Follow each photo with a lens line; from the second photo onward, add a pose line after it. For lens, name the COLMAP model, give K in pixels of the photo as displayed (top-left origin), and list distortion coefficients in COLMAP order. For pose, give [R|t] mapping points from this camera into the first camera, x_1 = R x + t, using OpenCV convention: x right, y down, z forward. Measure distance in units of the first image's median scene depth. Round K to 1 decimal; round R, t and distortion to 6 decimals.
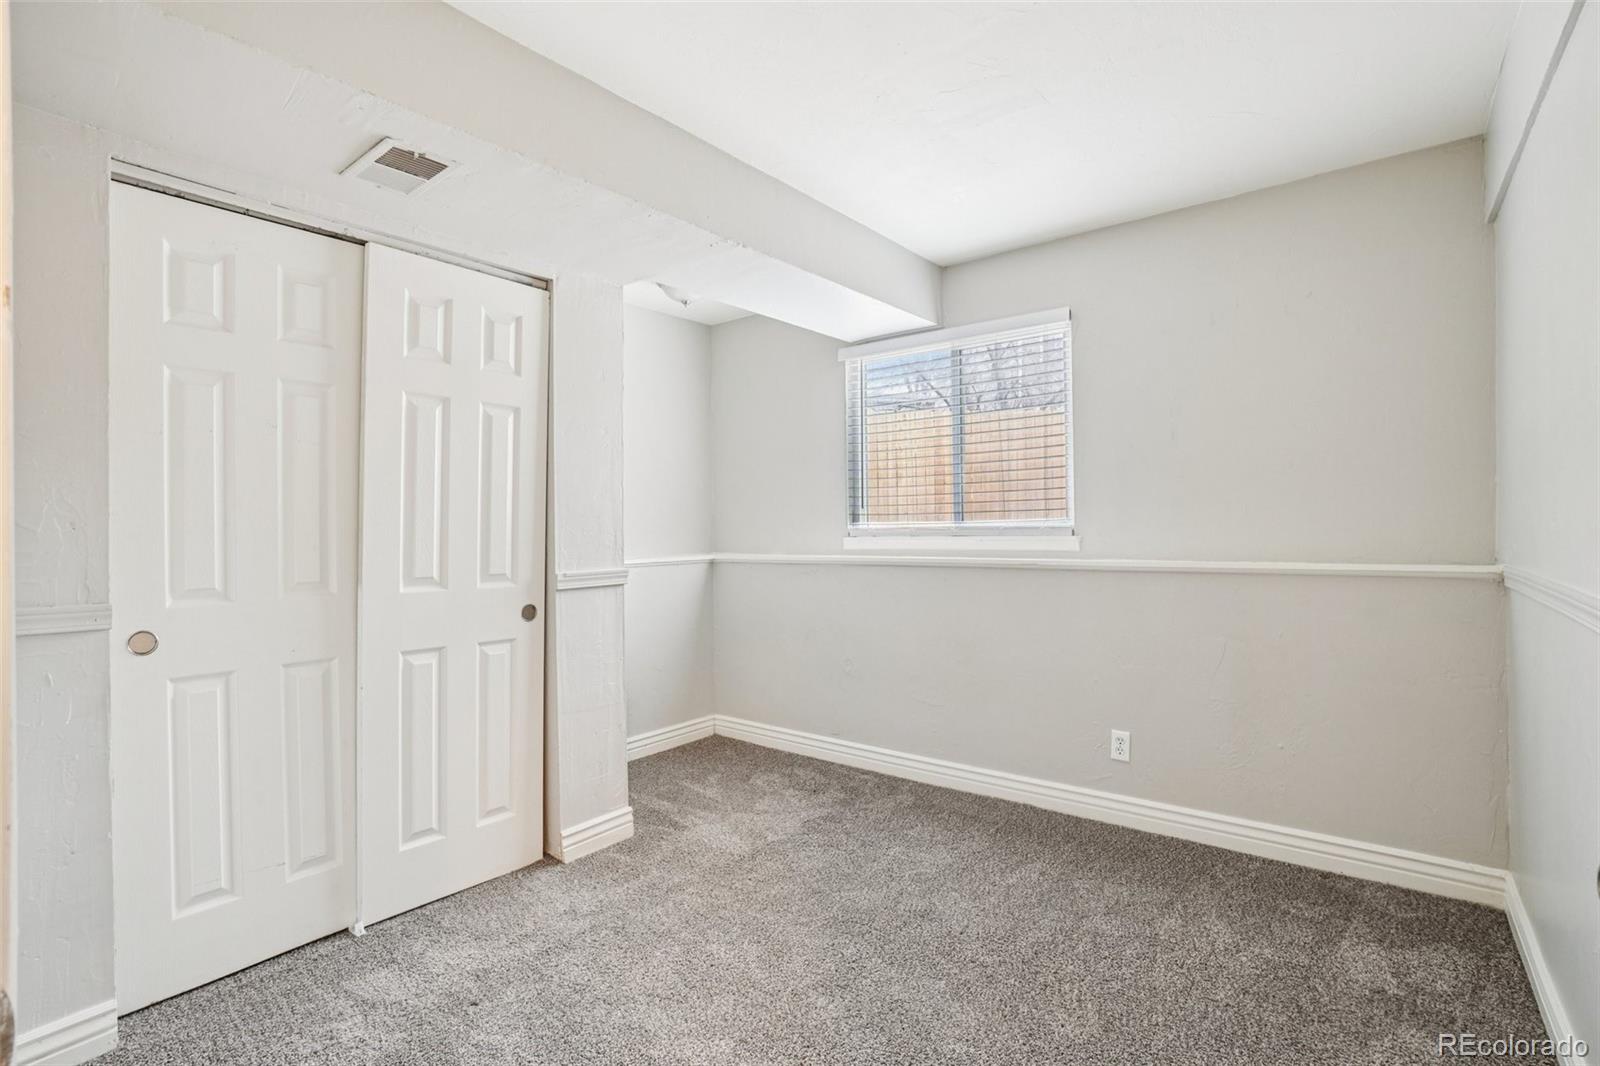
lens RADIAL K [[718.5, 0, 794.4], [0, 718.5, 524.7], [0, 0, 1]] dist [-0.070304, 0.025511]
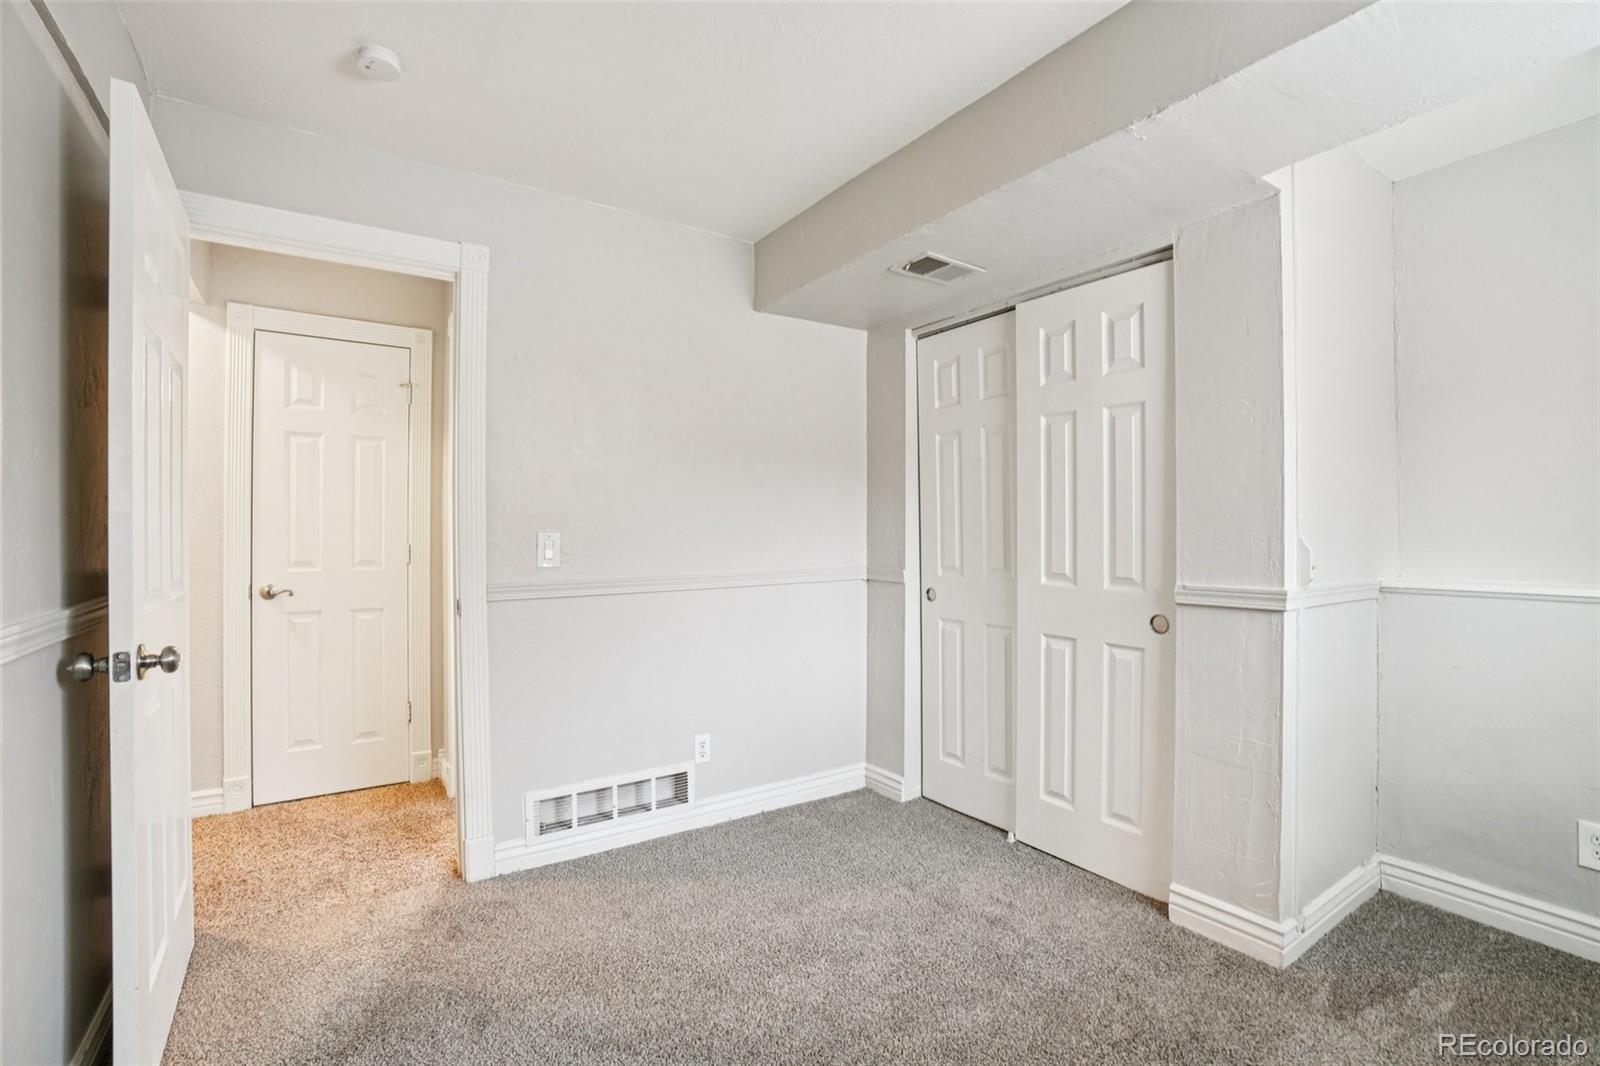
lens RADIAL K [[718.5, 0, 794.4], [0, 718.5, 524.7], [0, 0, 1]] dist [-0.070304, 0.025511]
pose [[-0.285014, 0.006453, -0.958502, 0.653627], [0.012330, 0.999919, 0.003065, -0.012447], [0.958444, -0.010945, -0.285071, 0.853939]]
